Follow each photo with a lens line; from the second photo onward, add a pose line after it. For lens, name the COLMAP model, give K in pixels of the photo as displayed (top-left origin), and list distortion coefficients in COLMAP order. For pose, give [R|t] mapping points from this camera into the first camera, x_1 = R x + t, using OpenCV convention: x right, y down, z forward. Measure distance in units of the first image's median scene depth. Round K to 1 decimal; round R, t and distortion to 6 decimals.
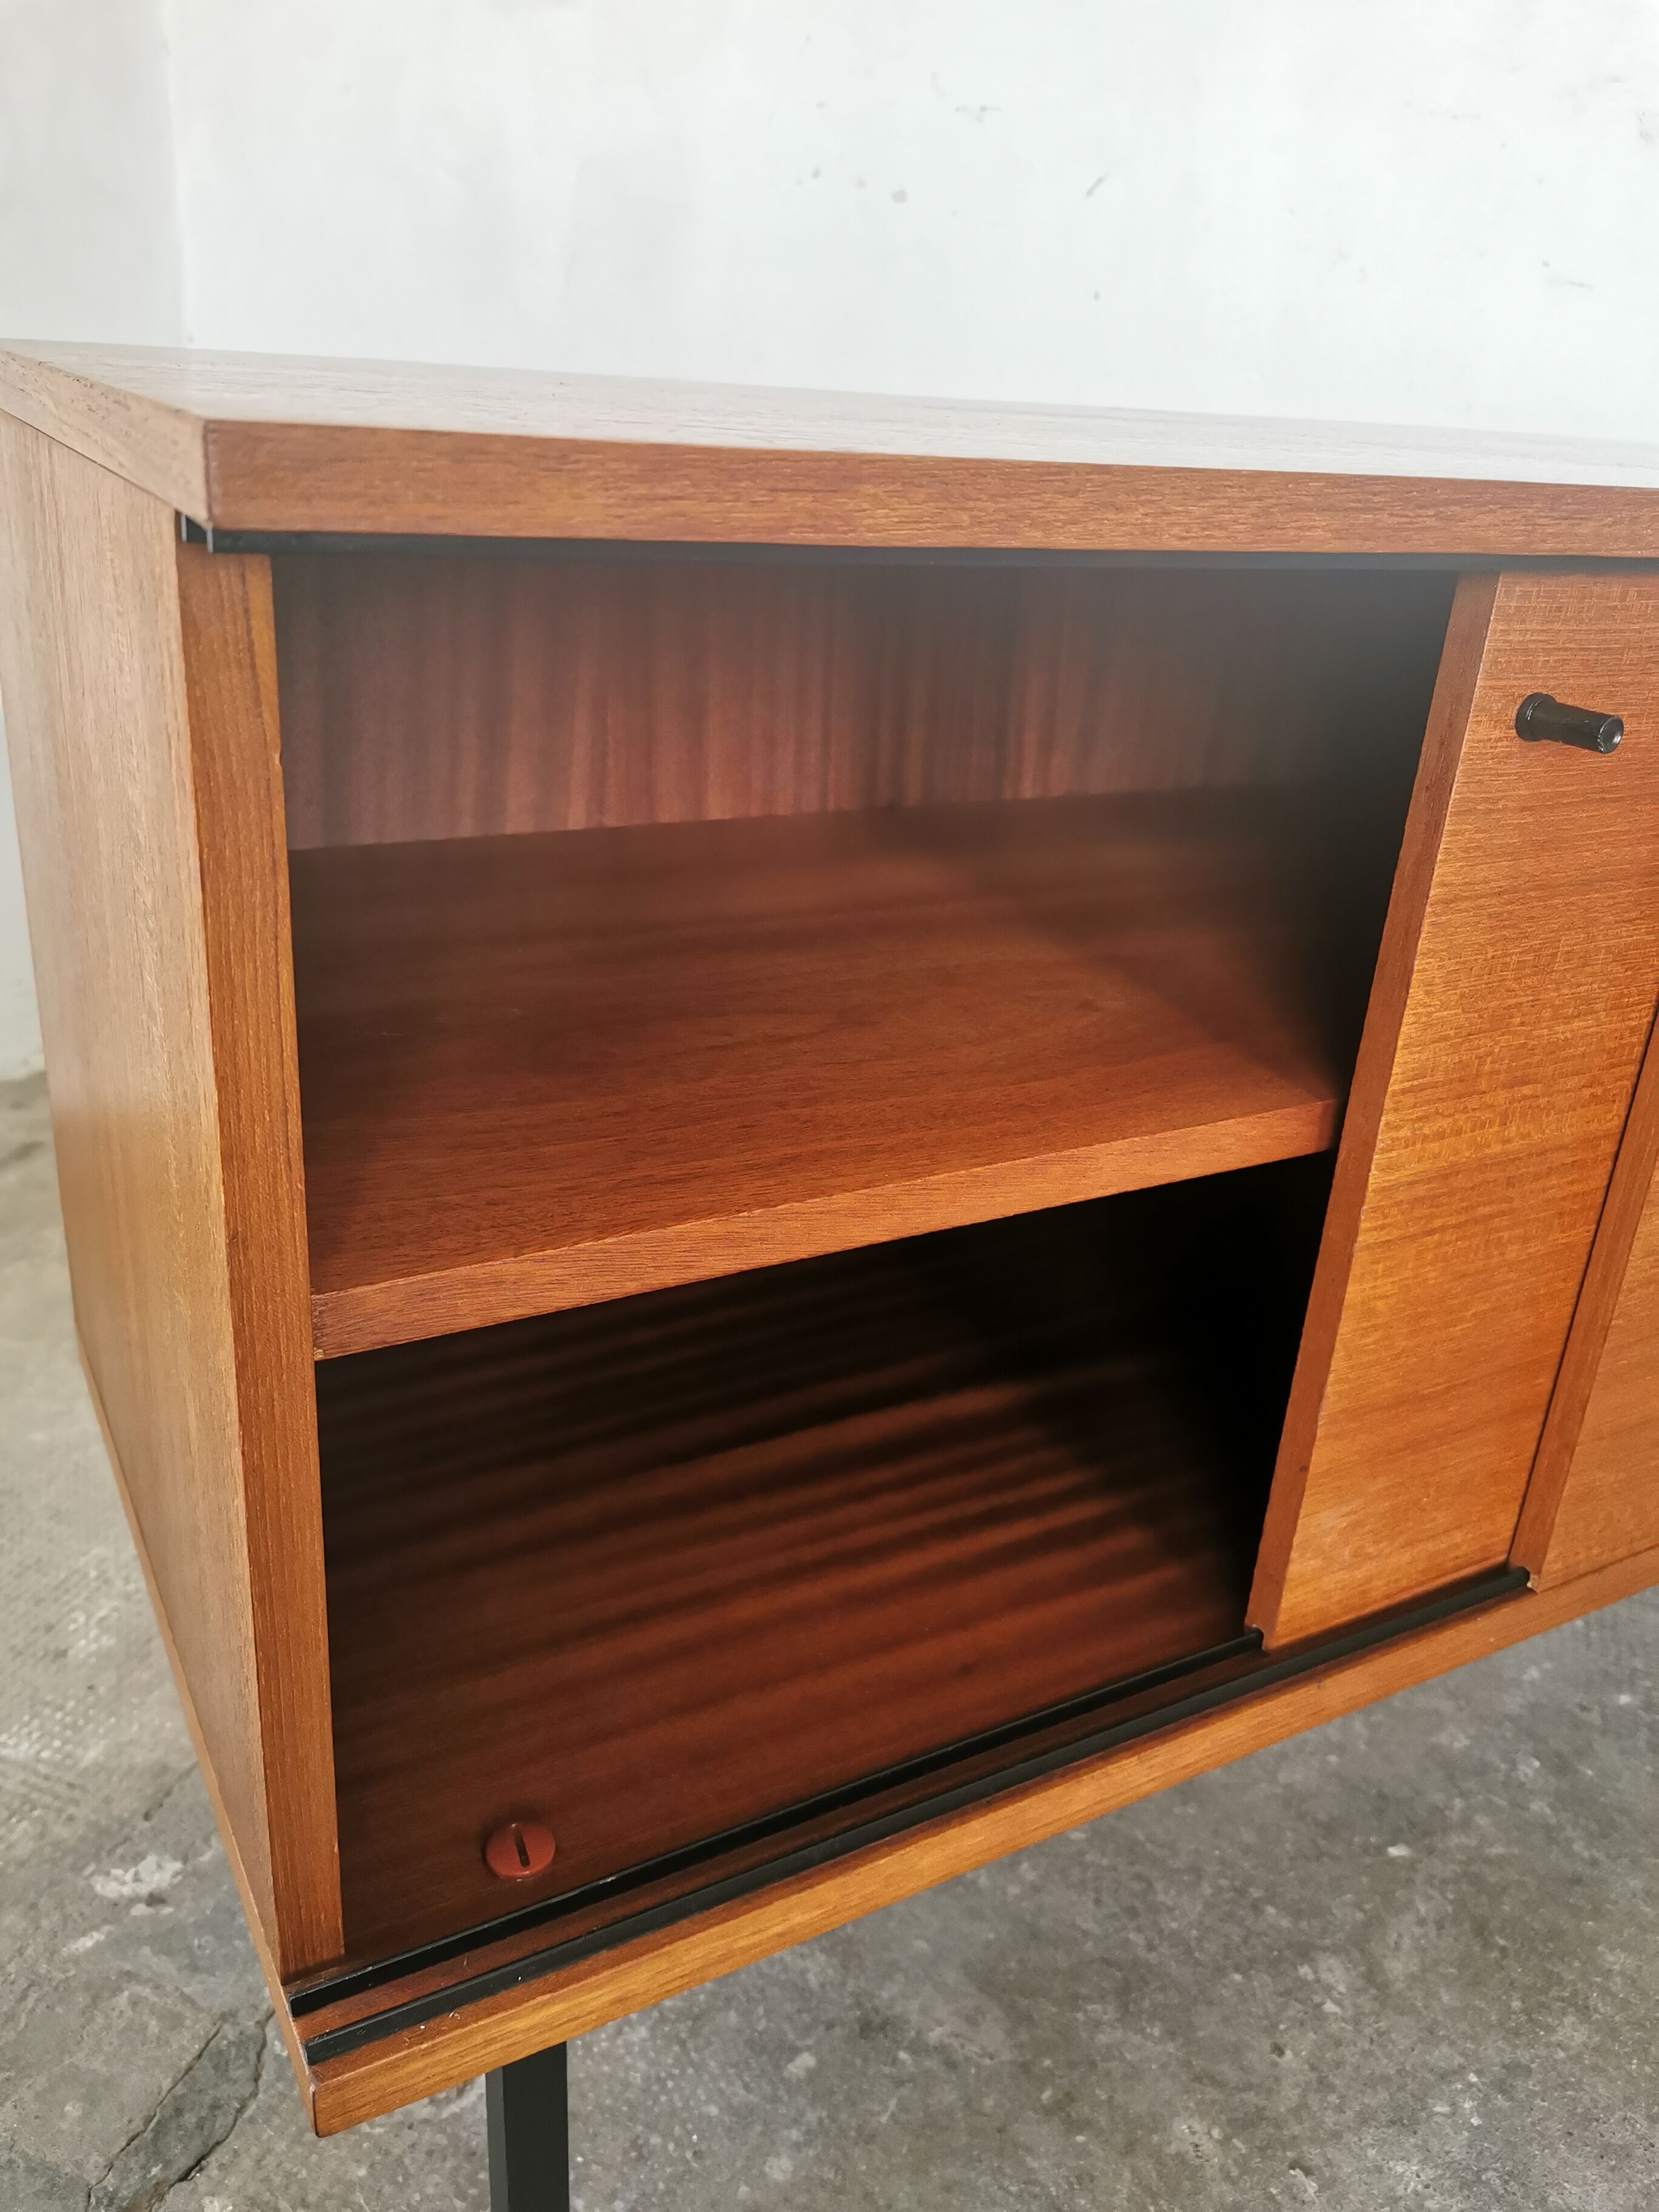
lens RADIAL K [[1753.6, 0, 829.5], [0, 1753.6, 1106.0], [0, 0, 1]] dist [-0.013193, -0.009101]
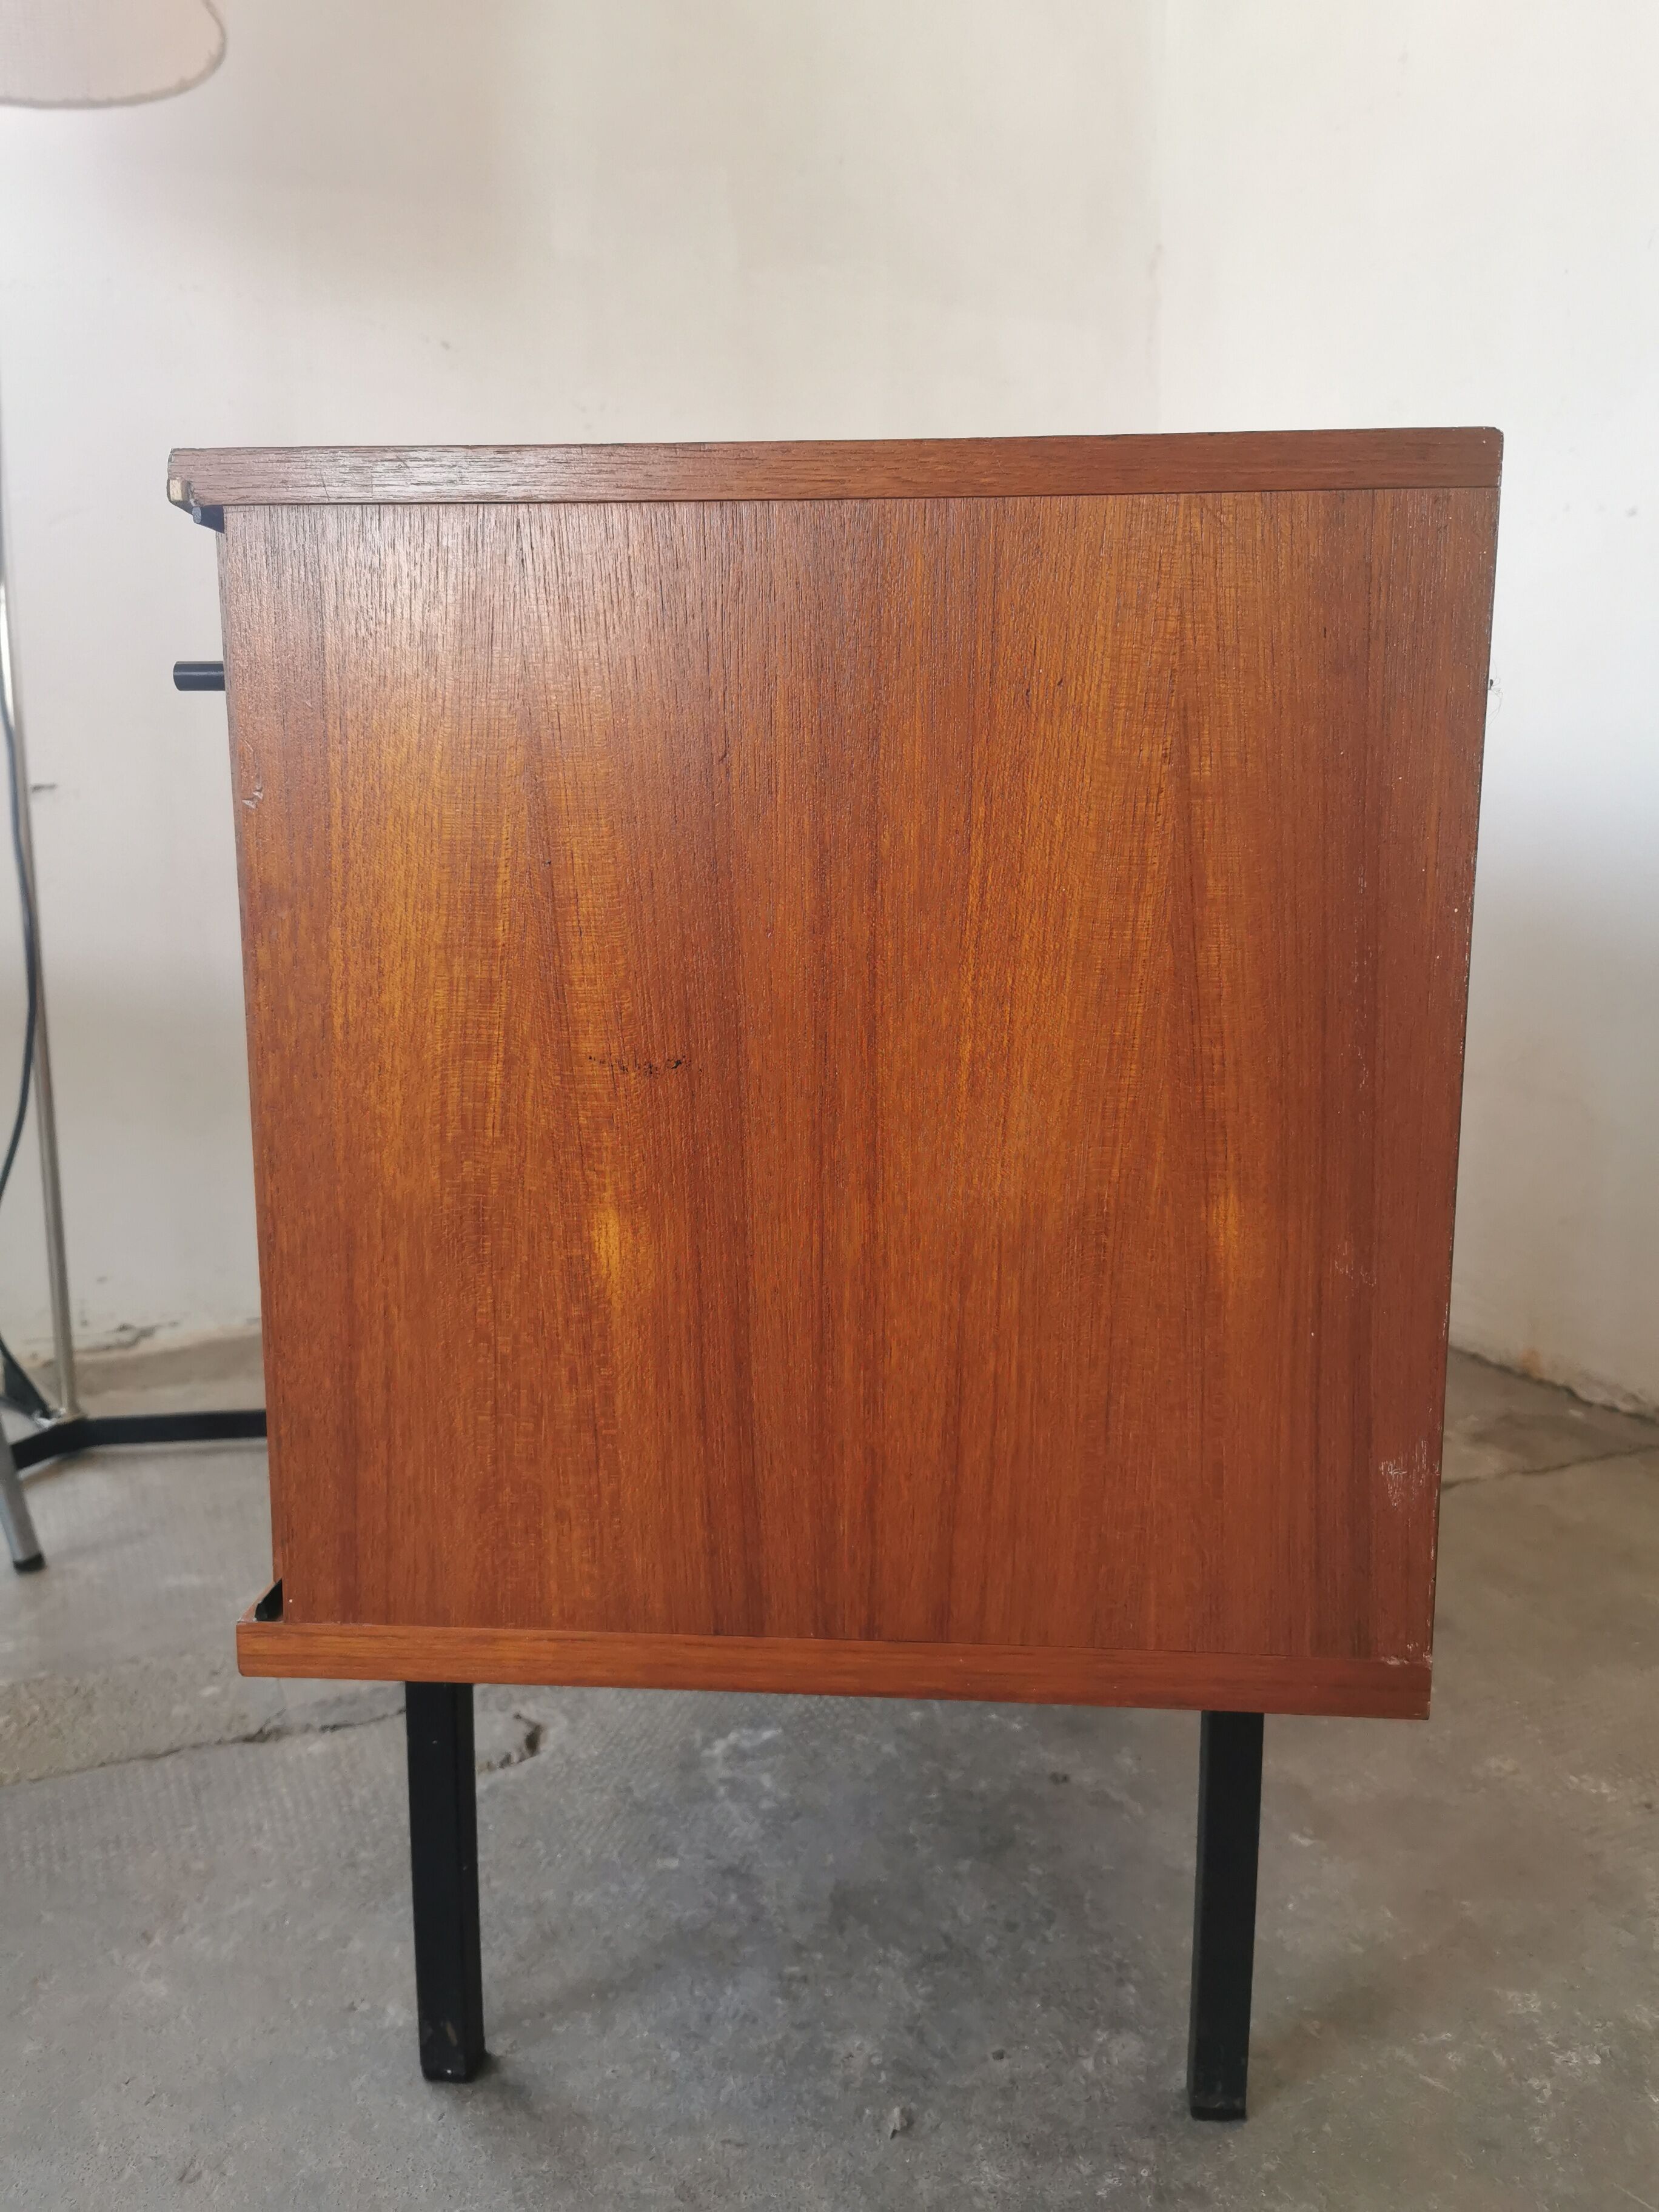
lens RADIAL K [[1722.0, 0, 829.5], [0, 1722.0, 1106.0], [0, 0, 1]] dist [0.069060, -0.113255]
pose [[0.695703, 0.057378, -0.716035, 0.817771], [-0.246273, 0.955444, -0.162717, 0.198351], [0.674794, 0.289543, 0.678835, 0.099147]]
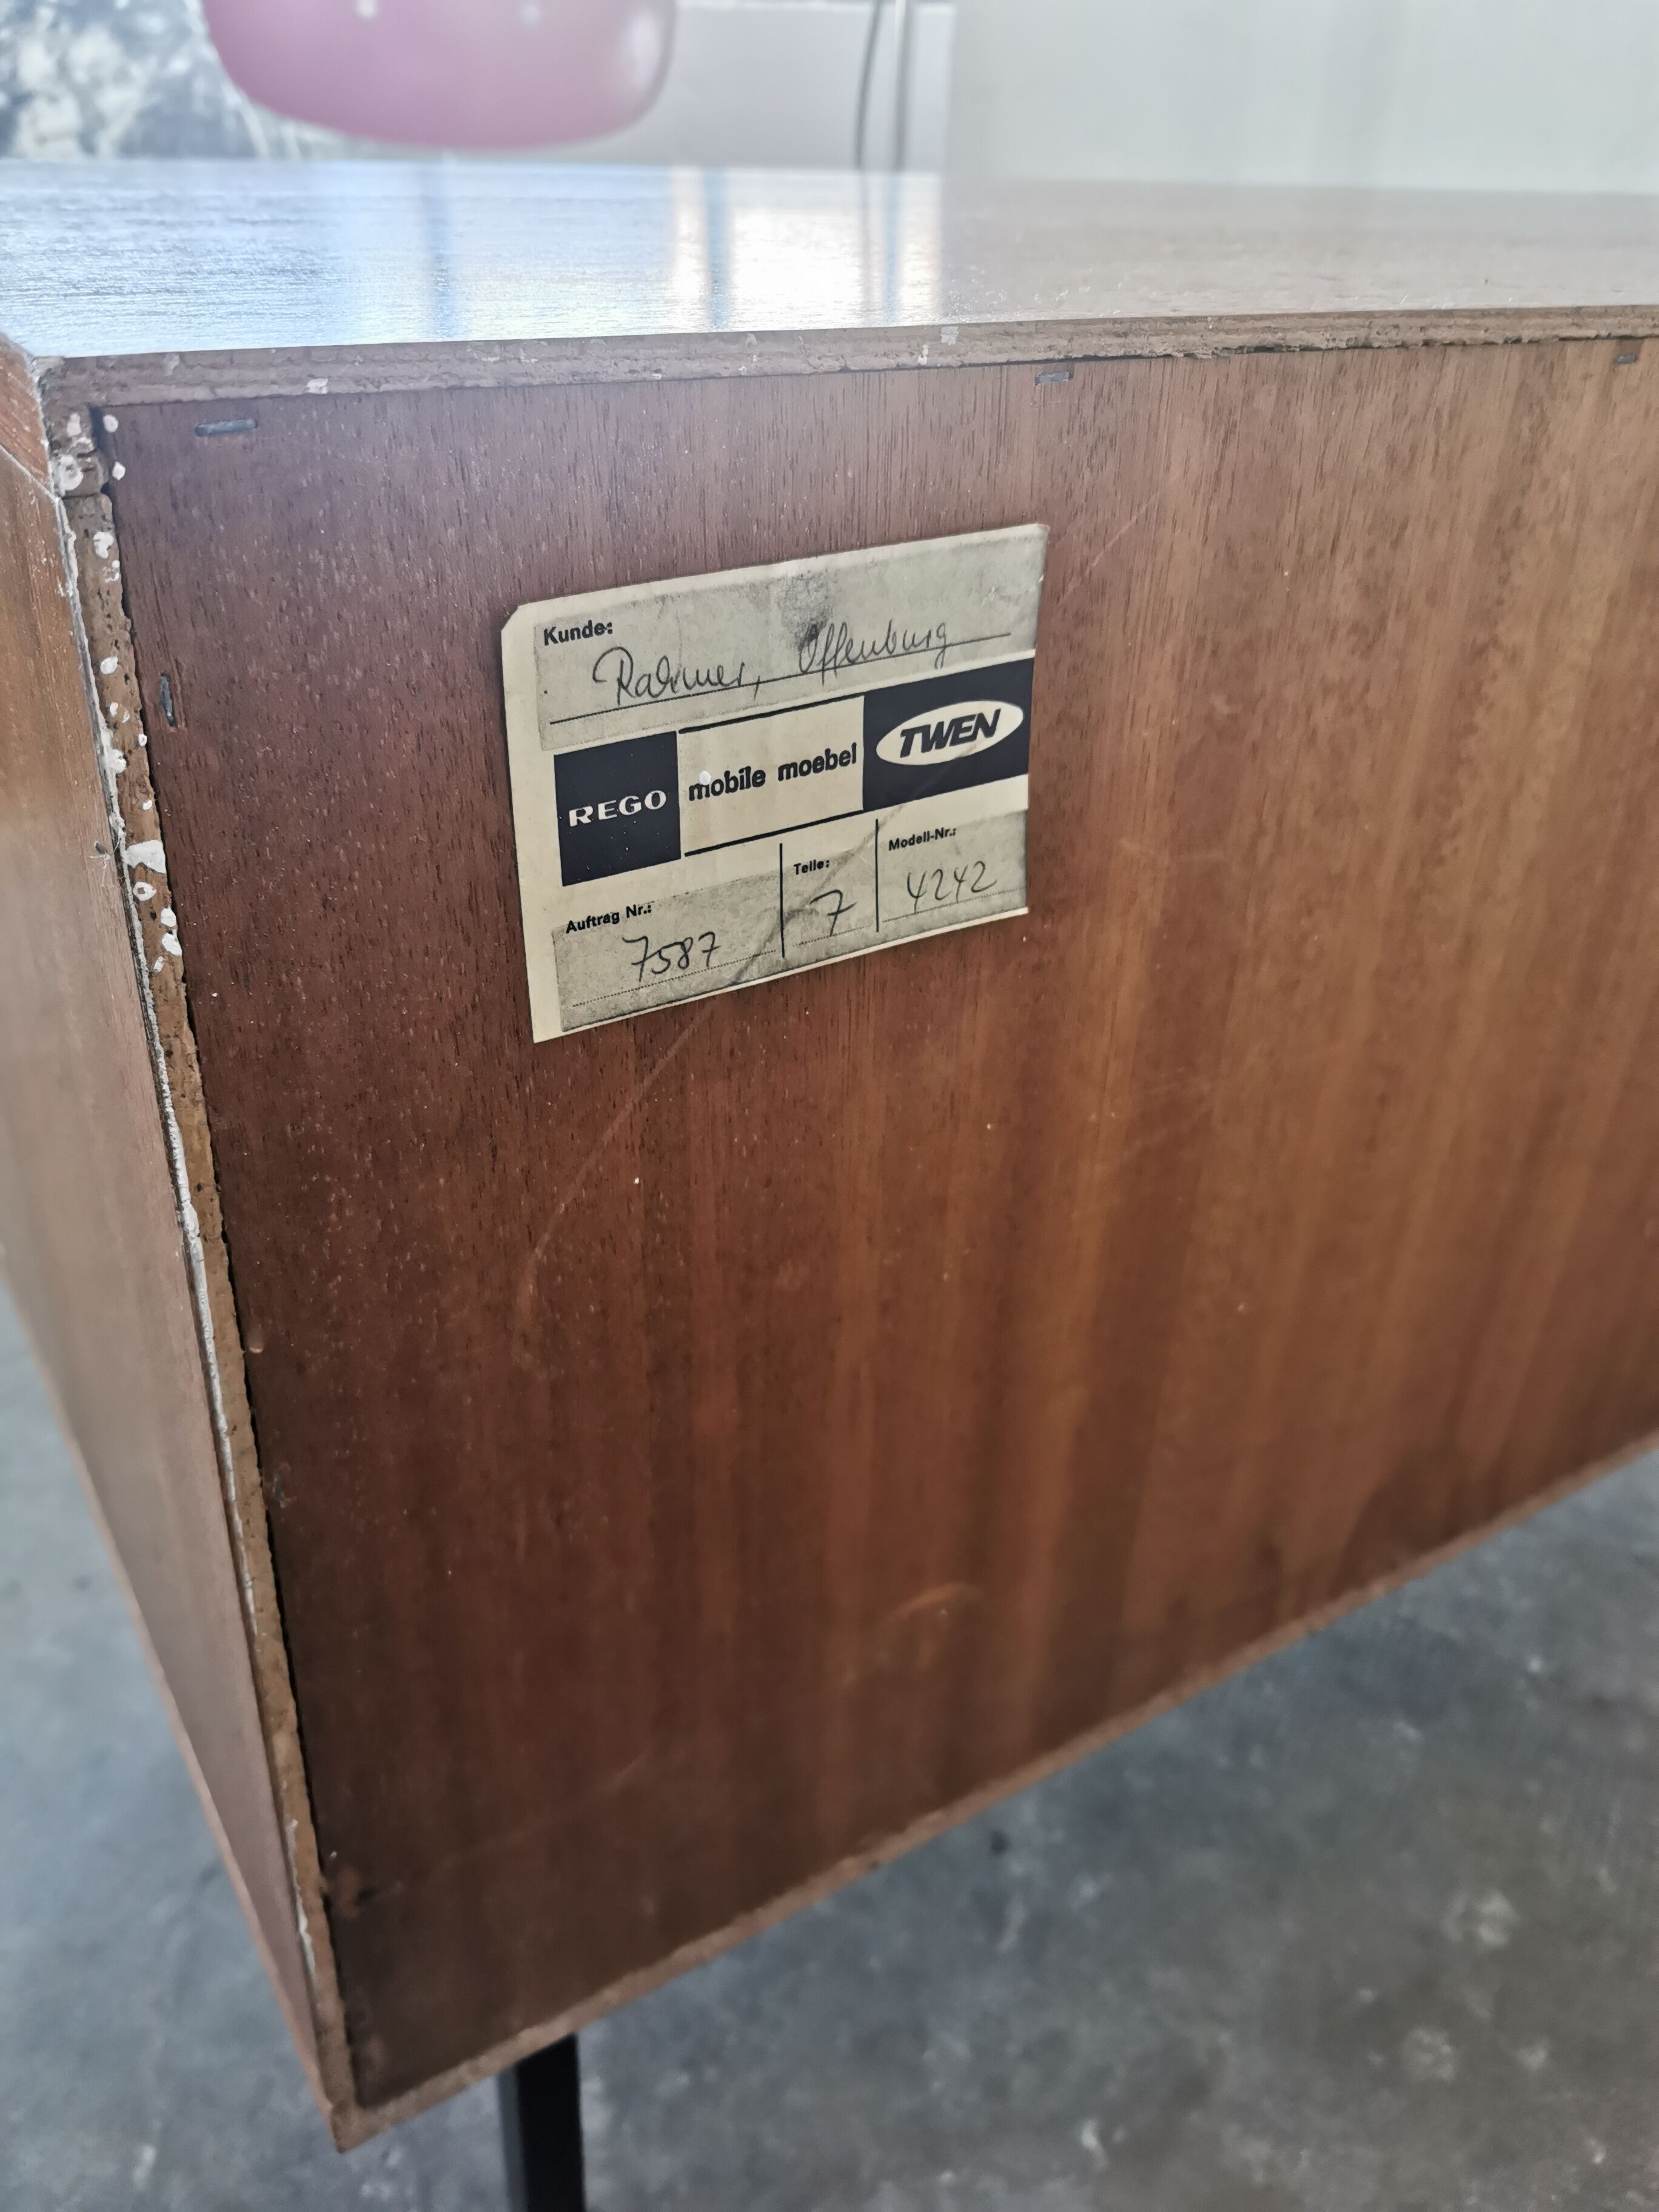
lens RADIAL K [[1722.0, 0, 829.5], [0, 1722.0, 1106.0], [0, 0, 1]] dist [0.069060, -0.113255]
pose [[-0.168415, 0.431837, -0.886088, 0.797654], [-0.432541, 0.775384, 0.460096, -0.320722], [0.885745, 0.460756, 0.056201, 0.823622]]
